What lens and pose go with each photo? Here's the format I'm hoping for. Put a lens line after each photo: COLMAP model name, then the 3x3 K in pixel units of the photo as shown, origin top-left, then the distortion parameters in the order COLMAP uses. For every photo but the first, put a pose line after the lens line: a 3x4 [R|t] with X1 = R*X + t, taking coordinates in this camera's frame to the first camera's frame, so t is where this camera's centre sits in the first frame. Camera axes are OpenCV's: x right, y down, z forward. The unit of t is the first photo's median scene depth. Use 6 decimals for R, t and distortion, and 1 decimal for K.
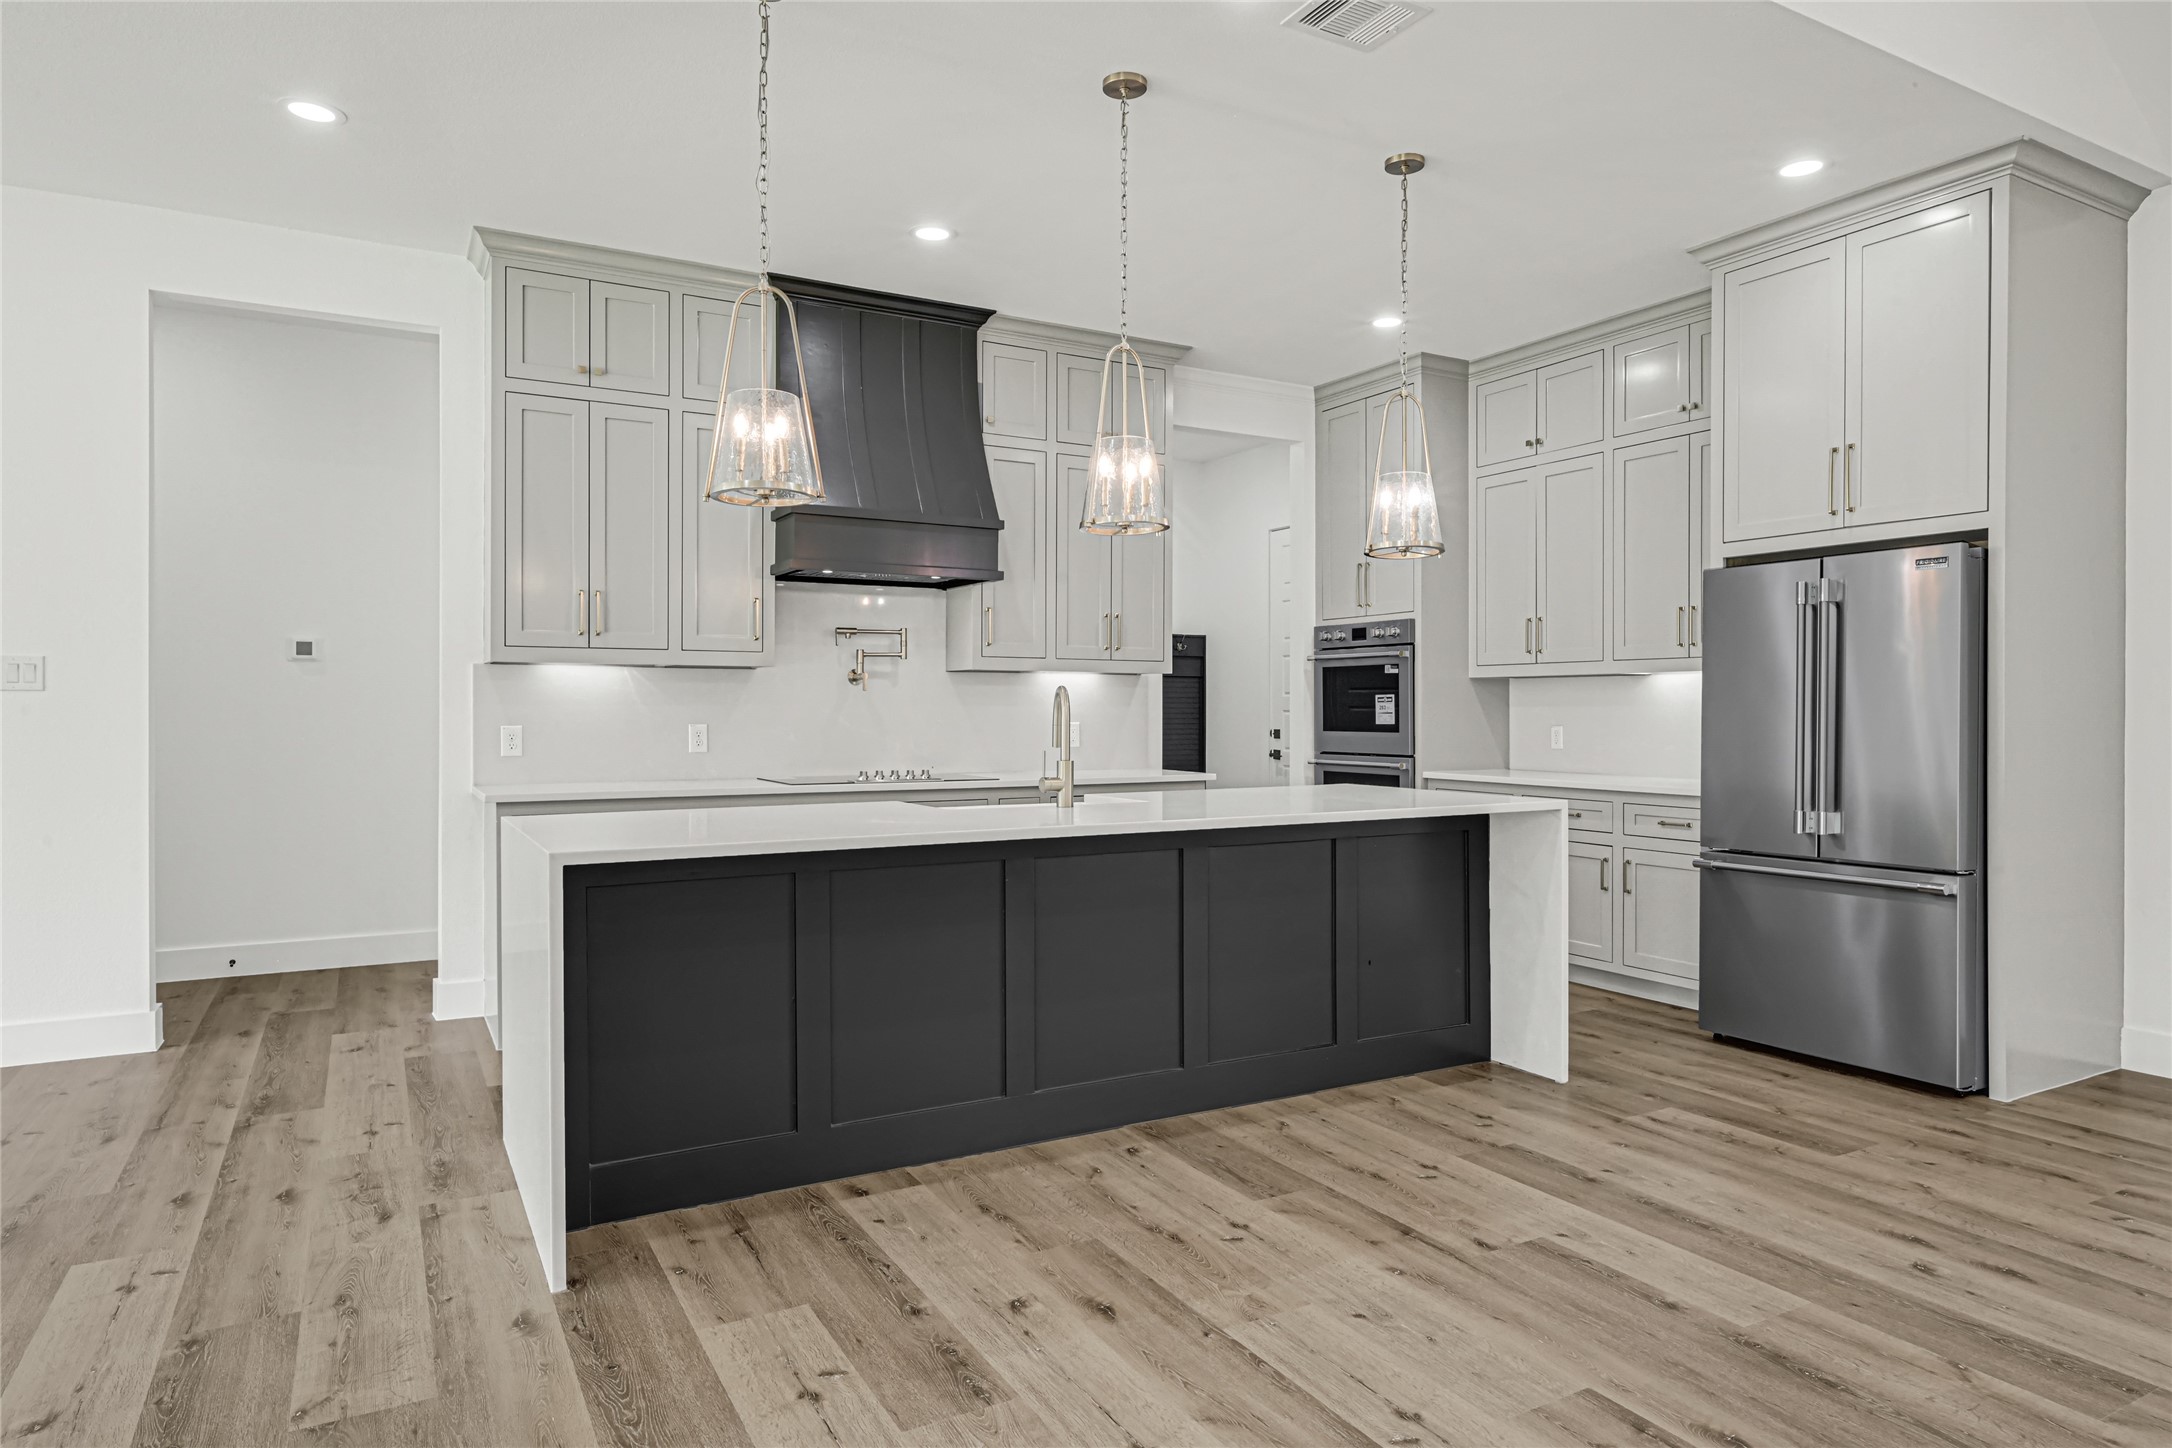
lens RADIAL K [[1269.7, 0, 1093.5], [0, 1269.7, 702.8], [0, 0, 1]] dist [0.000988, 0.000633]
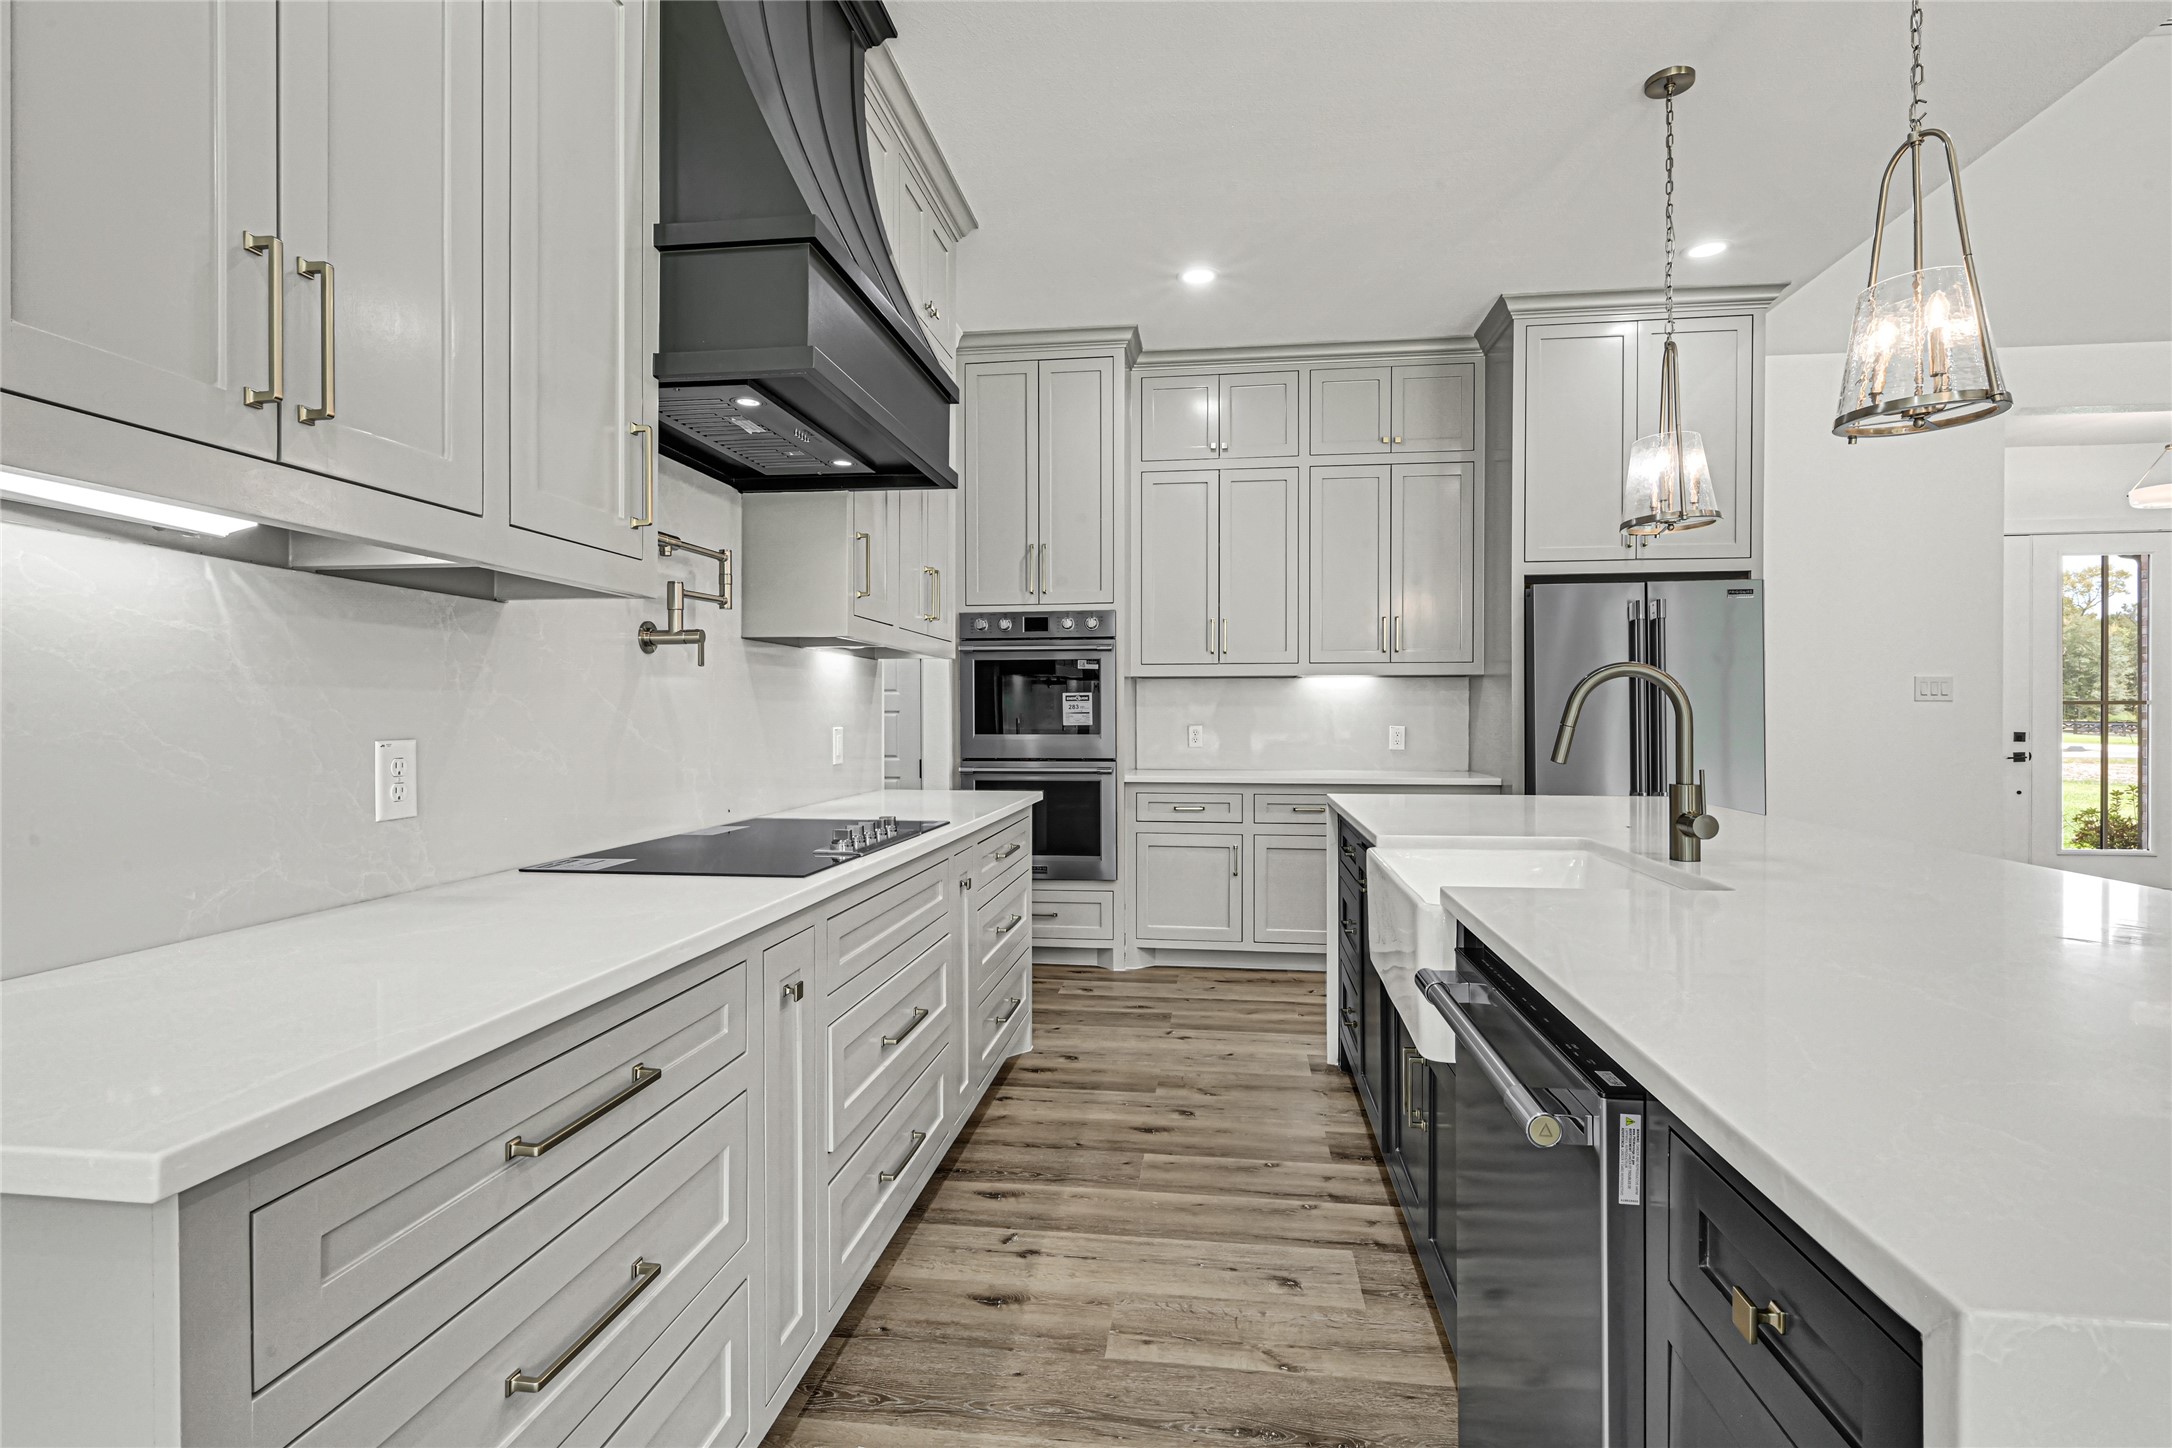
lens RADIAL K [[1016.2, 0, 1086.0], [0, 1016.2, 724.0], [0, 0, 1]] dist [-0.001204, -0.000080]
pose [[0.603701, -0.010743, 0.797138, -0.346743], [-0.001041, 0.999898, 0.014264, 0.005589], [-0.797210, -0.009441, 0.603628, 0.555460]]
